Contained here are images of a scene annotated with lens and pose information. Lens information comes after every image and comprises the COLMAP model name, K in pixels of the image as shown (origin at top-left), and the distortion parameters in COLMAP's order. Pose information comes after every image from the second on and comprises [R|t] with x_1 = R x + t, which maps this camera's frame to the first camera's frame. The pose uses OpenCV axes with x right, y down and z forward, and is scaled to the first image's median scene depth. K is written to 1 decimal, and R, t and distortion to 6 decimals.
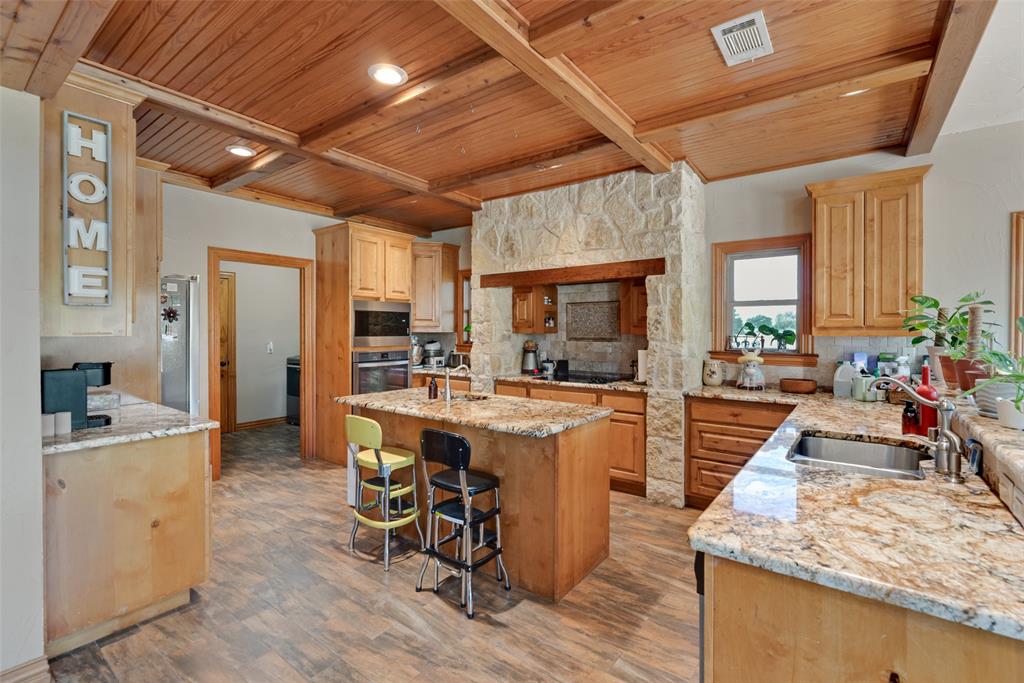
lens RADIAL K [[455.6, 0, 513.1], [0, 455.6, 332.0], [0, 0, 1]] dist [-0.000772, -0.000471]
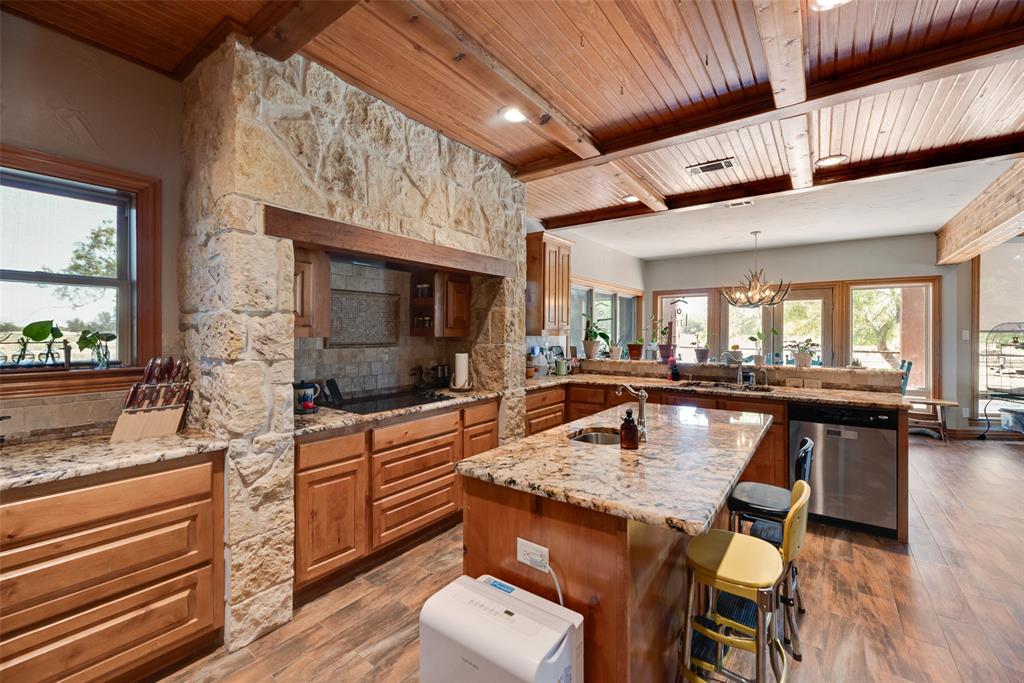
lens RADIAL K [[419.5, 0, 519.2], [0, 419.5, 333.4], [0, 0, 1]] dist [-0.001910, -0.000087]
pose [[-0.012299, -0.003140, 0.999919, -0.579532], [0.002958, 0.999991, 0.003176, -0.003122], [-0.999920, 0.002997, -0.012289, 0.928262]]
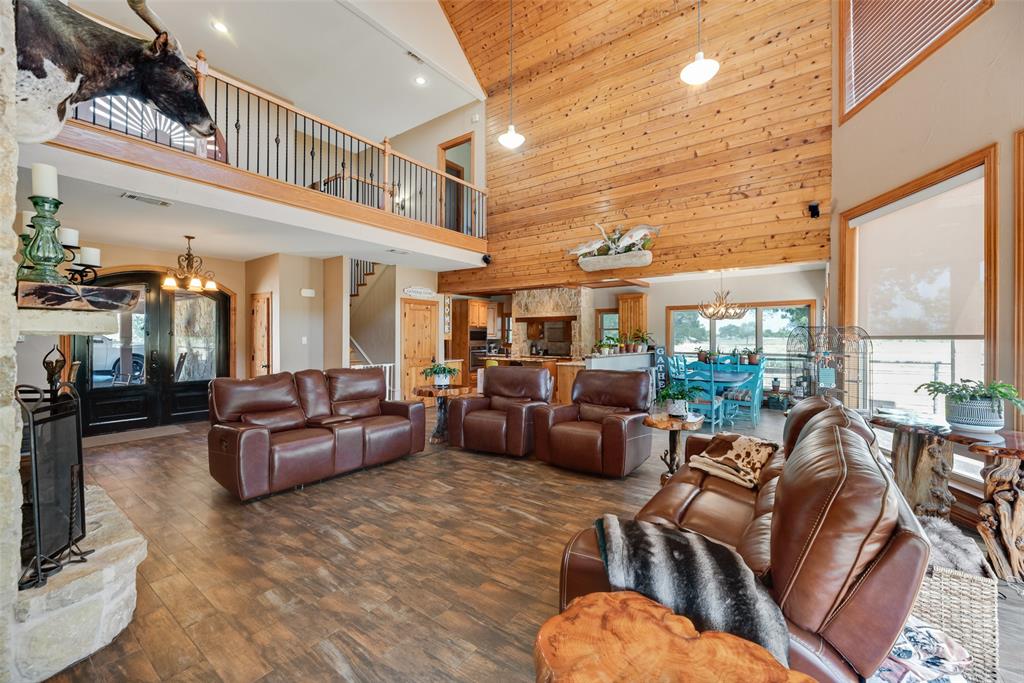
lens RADIAL K [[409.3, 0, 515.5], [0, 409.3, 337.5], [0, 0, 1]] dist [0.001709, 0.000019]
pose [[0.999988, 0.000152, 0.004832, -0.101304], [-0.000132, 0.999991, -0.004175, 0.002853], [-0.004833, 0.004175, 0.999980, -1.722581]]
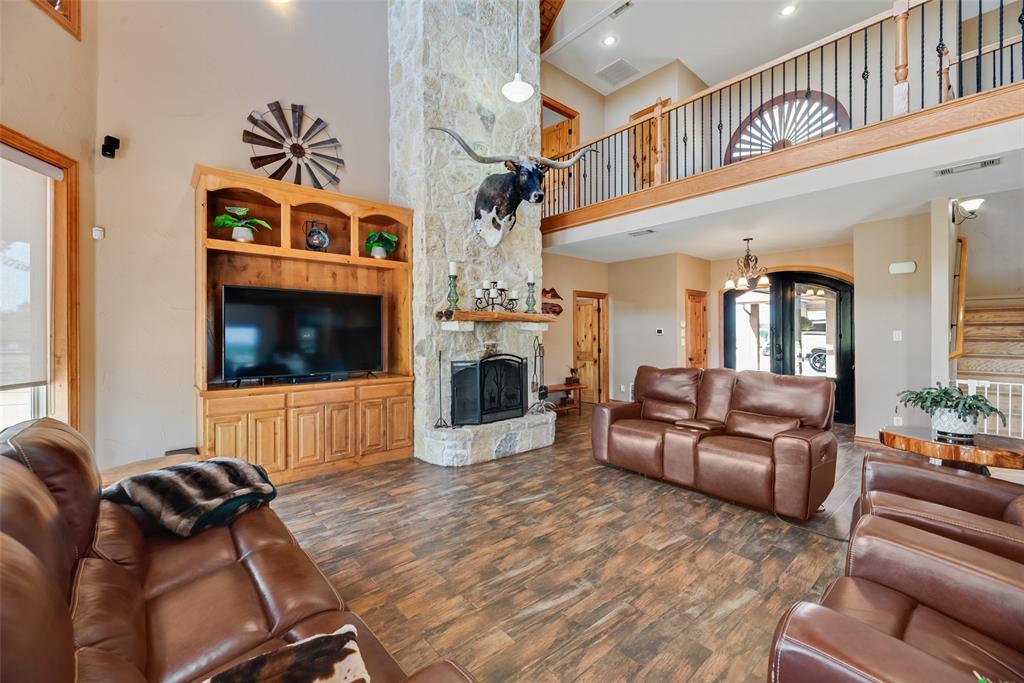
lens RADIAL K [[419.5, 0, 519.2], [0, 419.5, 333.4], [0, 0, 1]] dist [-0.001910, -0.000087]
pose [[-0.202382, 0.000213, -0.979307, 0.465491], [-0.003312, 0.999994, 0.000902, 0.002382], [0.979301, 0.003426, -0.202380, -0.847757]]
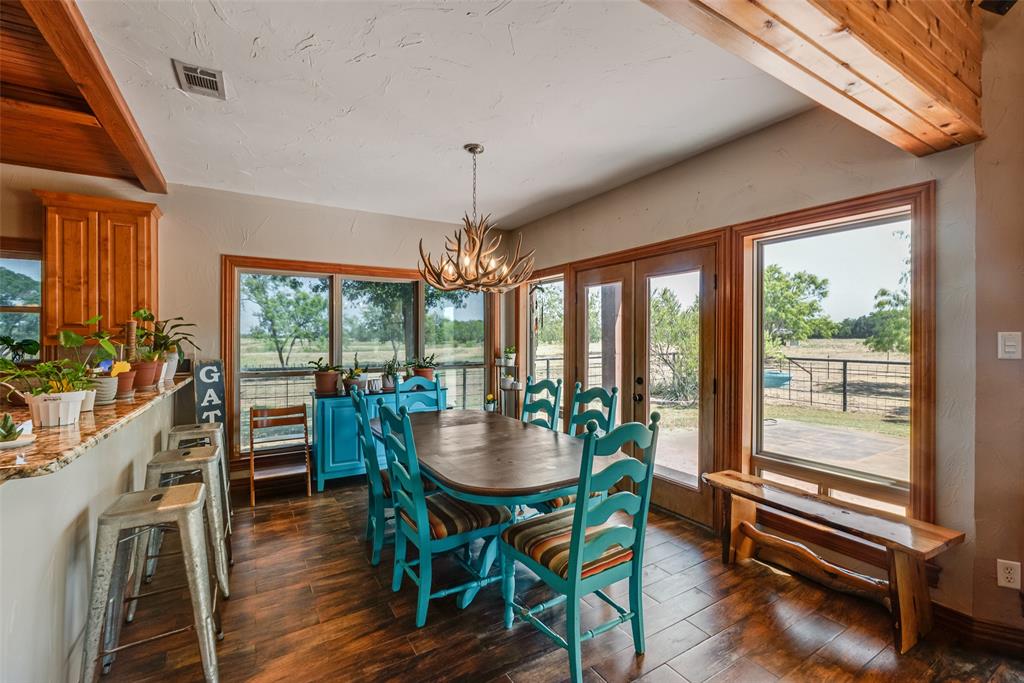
lens RADIAL K [[439.7, 0, 514.3], [0, 439.7, 339.4], [0, 0, 1]] dist [-0.001170, -0.000307]
pose [[0.372413, -0.004285, 0.928057, 0.133188], [0.006186, 0.999979, 0.002135, 0.000114], [-0.928047, 0.004946, 0.372431, -0.250032]]
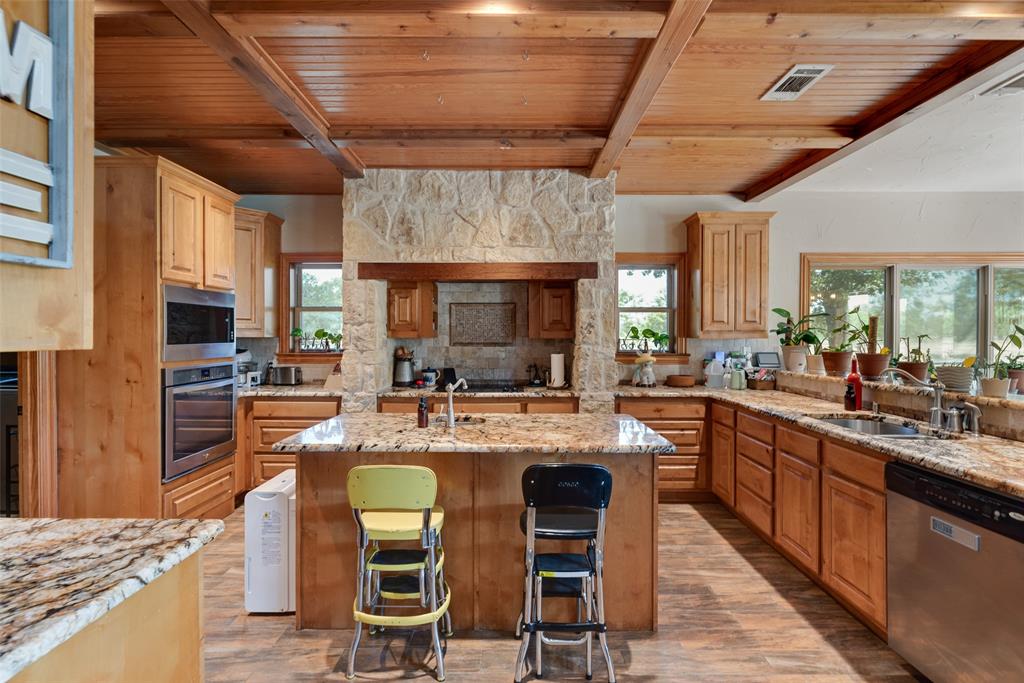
lens RADIAL K [[479.1, 0, 510.8], [0, 479.1, 336.9], [0, 0, 1]] dist [-0.002040, -0.000141]
pose [[0.804686, -0.003640, 0.593689, -0.420767], [0.003012, 0.999993, 0.002049, 0.000222], [-0.593693, 0.000139, 0.804692, 0.237140]]
